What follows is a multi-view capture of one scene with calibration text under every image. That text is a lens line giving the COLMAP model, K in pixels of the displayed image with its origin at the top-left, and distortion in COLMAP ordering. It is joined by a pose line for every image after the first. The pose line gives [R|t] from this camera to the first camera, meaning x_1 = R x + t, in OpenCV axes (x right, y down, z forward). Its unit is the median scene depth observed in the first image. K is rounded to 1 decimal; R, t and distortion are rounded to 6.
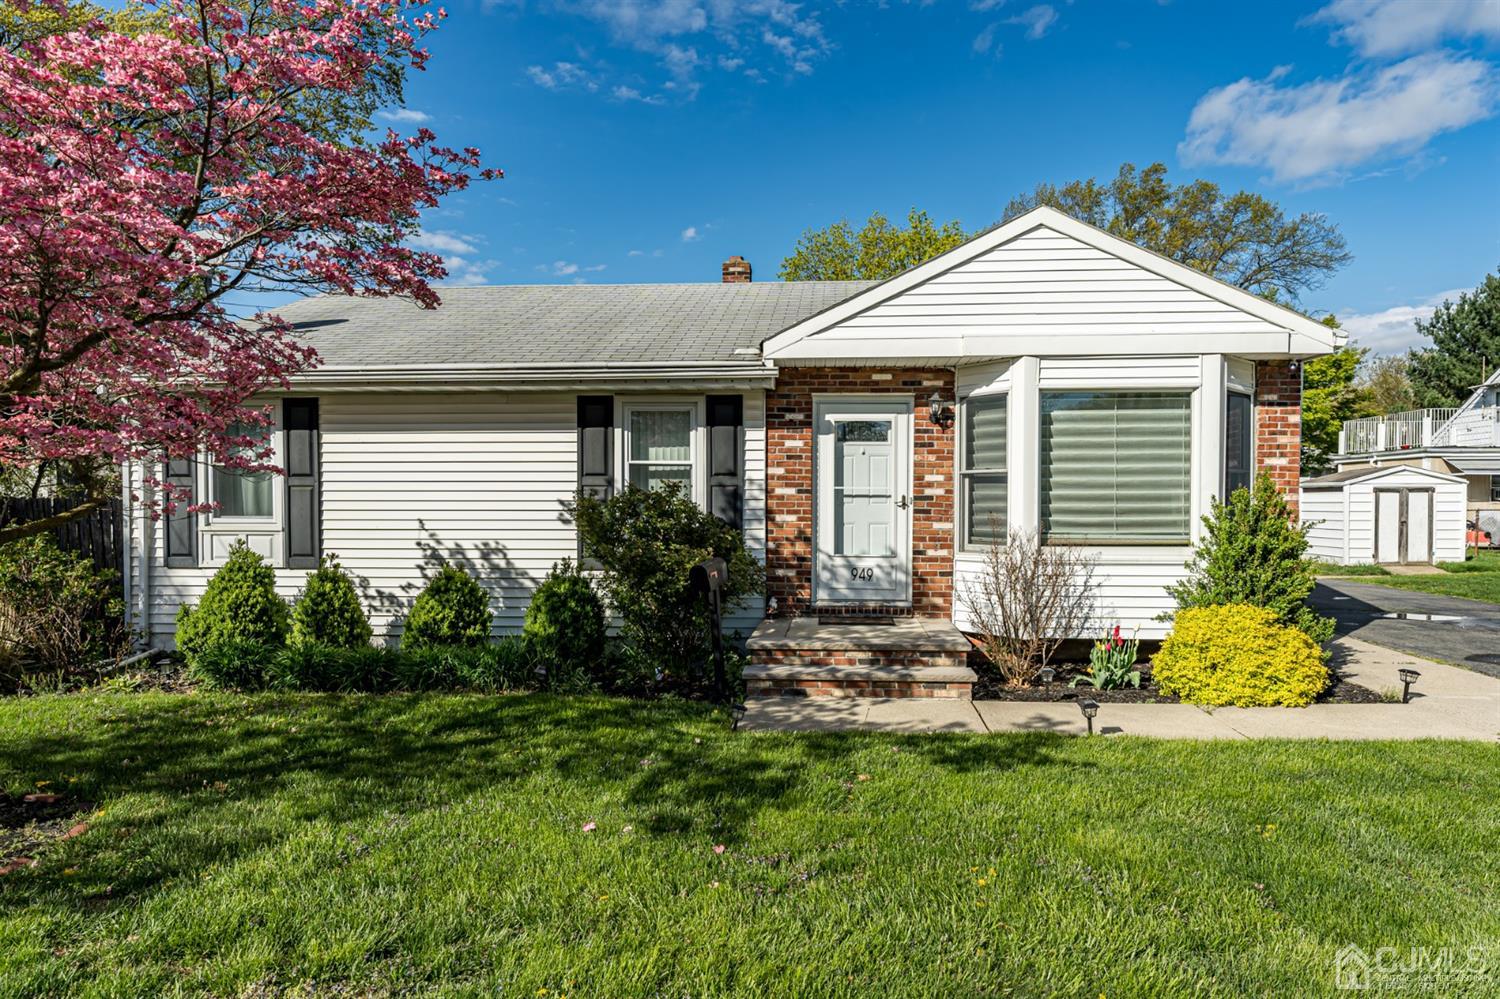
lens RADIAL K [[816.2, 0, 750.0], [0, 816.2, 518.2], [0, 0, 1]] dist [-0.000255, 0.000076]
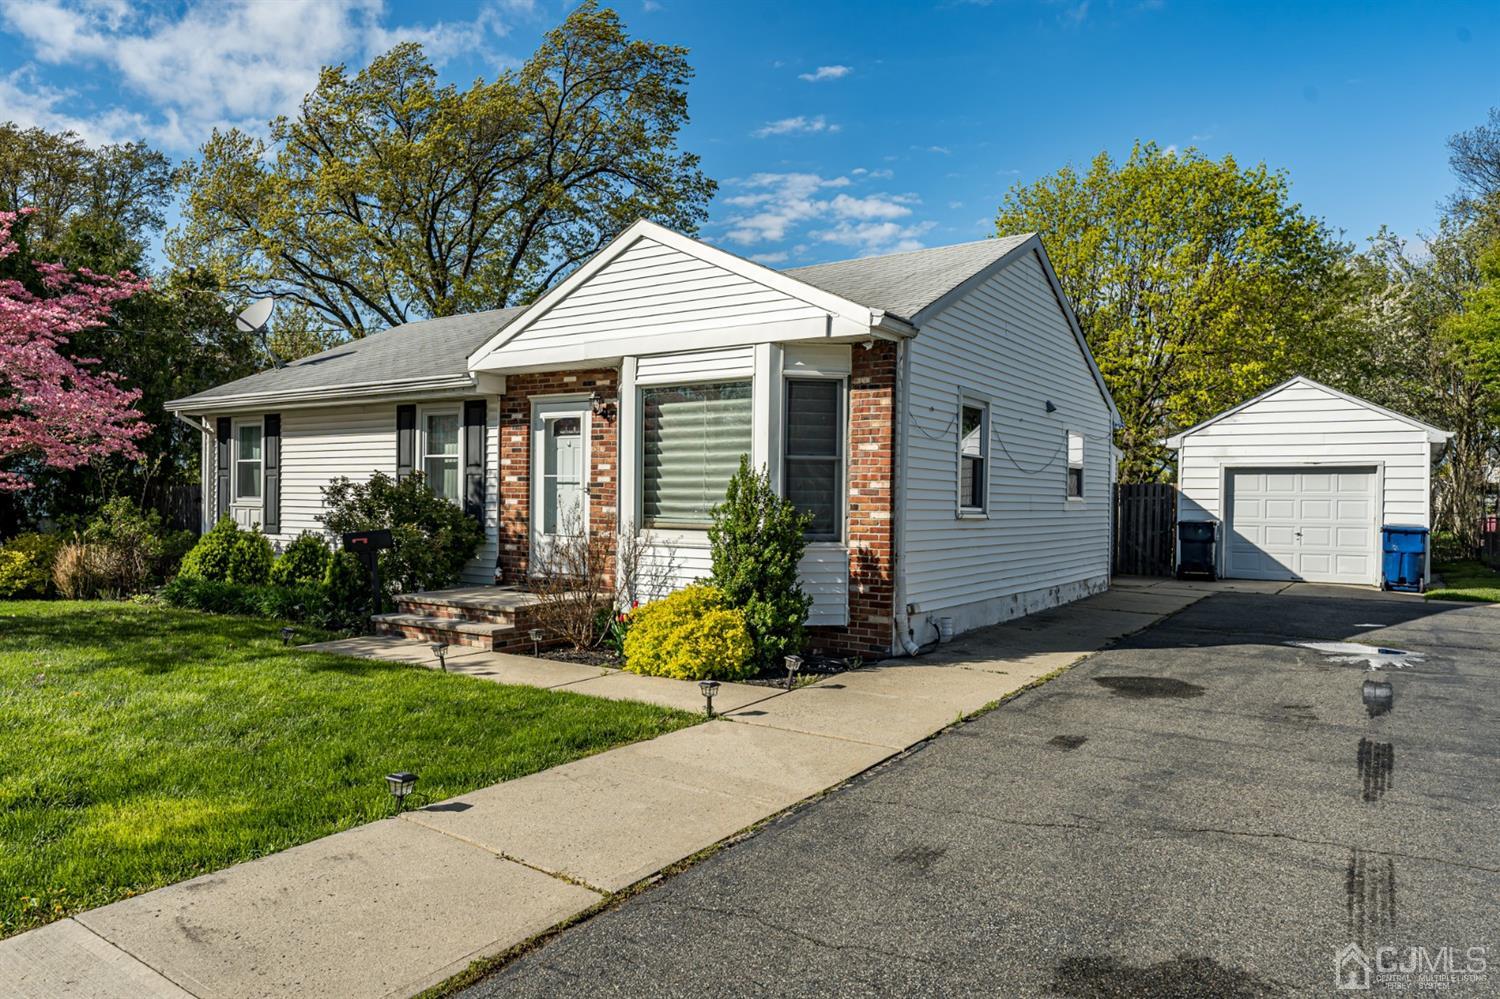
lens RADIAL K [[984.1, 0, 750.0], [0, 984.1, 499.5], [0, 0, 1]] dist [-0.001005, -0.000808]
pose [[0.862156, 0.009035, -0.506562, 1.070912], [-0.014270, 0.999877, -0.006453, 0.001104], [0.506442, 0.012792, 0.862179, -0.058988]]
